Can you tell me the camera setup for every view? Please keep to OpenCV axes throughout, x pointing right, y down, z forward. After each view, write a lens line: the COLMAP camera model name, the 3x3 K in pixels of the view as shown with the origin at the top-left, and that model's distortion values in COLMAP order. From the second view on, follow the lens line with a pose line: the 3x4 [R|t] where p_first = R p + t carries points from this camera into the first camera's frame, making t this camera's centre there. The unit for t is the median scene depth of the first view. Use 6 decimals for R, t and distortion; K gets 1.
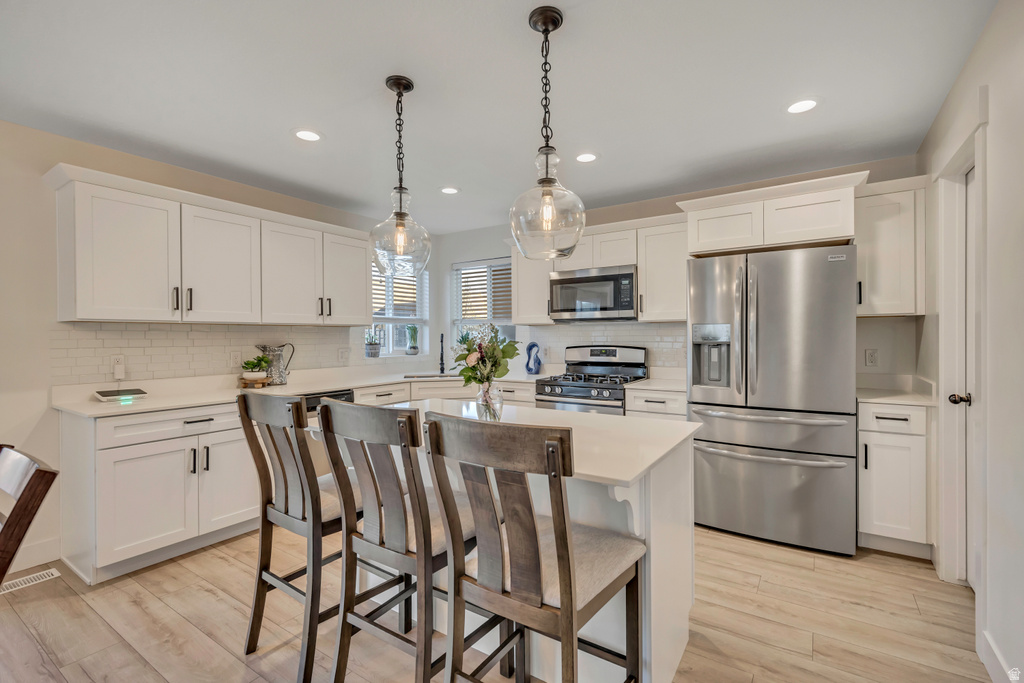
lens RADIAL K [[459.1, 0, 512.0], [0, 459.1, 341.5], [0, 0, 1]] dist [-0.001261, -0.000232]
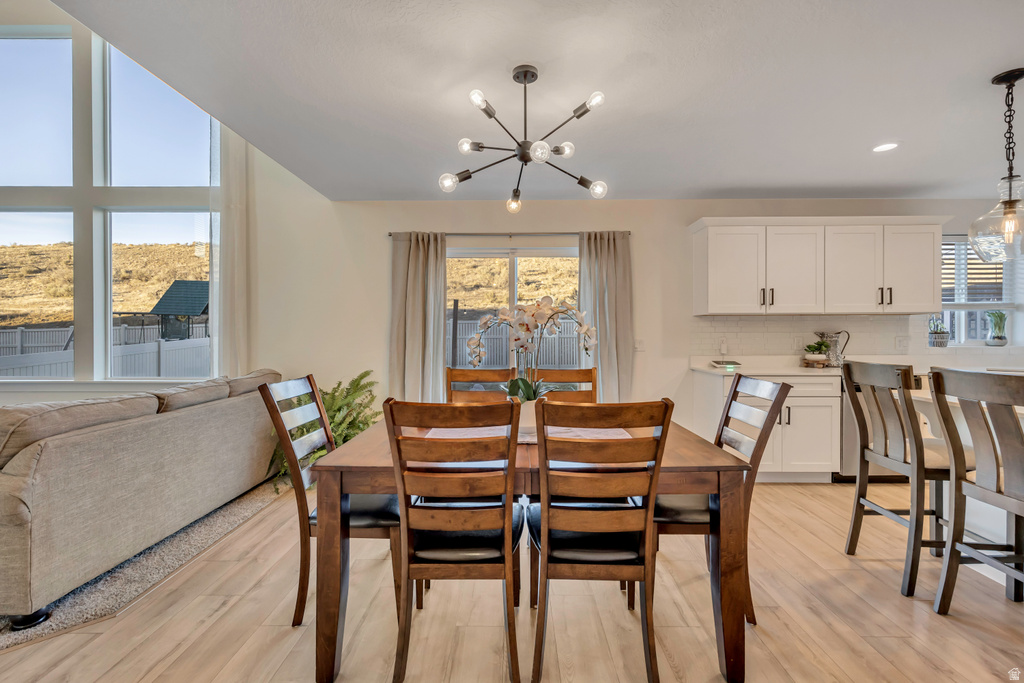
lens RADIAL K [[460.8, 0, 512.7], [0, 460.8, 334.7], [0, 0, 1]] dist [-0.000723, 0.000928]
pose [[0.547779, 0.008132, -0.836584, 0.011642], [-0.008232, 0.999957, 0.004330, 0.020338], [0.836583, 0.004515, 0.547822, -0.380500]]
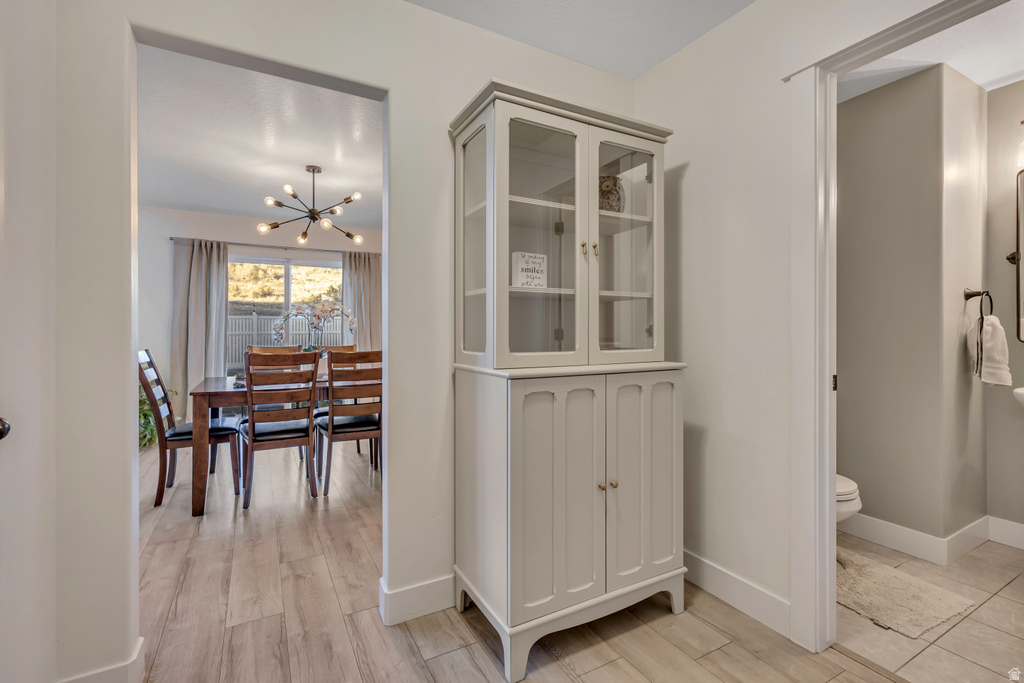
lens RADIAL K [[460.8, 0, 512.7], [0, 460.8, 334.7], [0, 0, 1]] dist [-0.000723, 0.000928]
pose [[0.887497, 0.008890, -0.460728, 0.477111], [-0.008215, 0.999960, 0.003470, 0.050293], [0.460741, 0.000706, 0.887534, -0.834793]]
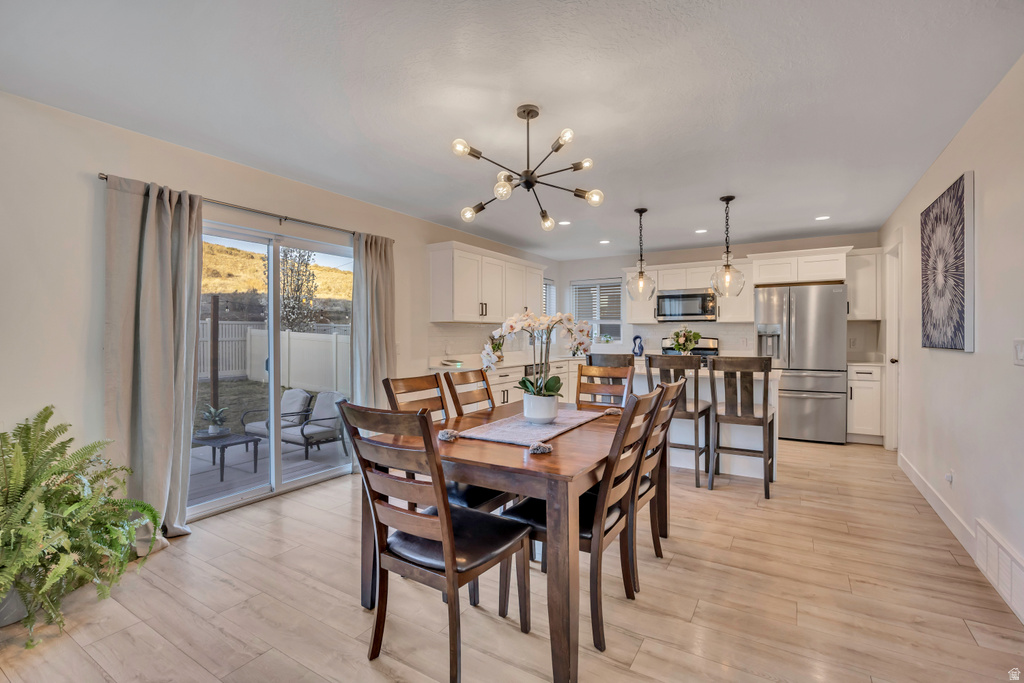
lens RADIAL K [[461.6, 0, 512.0], [0, 461.6, 341.5], [0, 0, 1]] dist [-0.015907, 0.000308]
pose [[0.999402, 0.001421, 0.034535, -0.668741], [-0.001615, 0.999983, 0.005607, 0.022366], [-0.034527, -0.005660, 0.999388, -0.810183]]
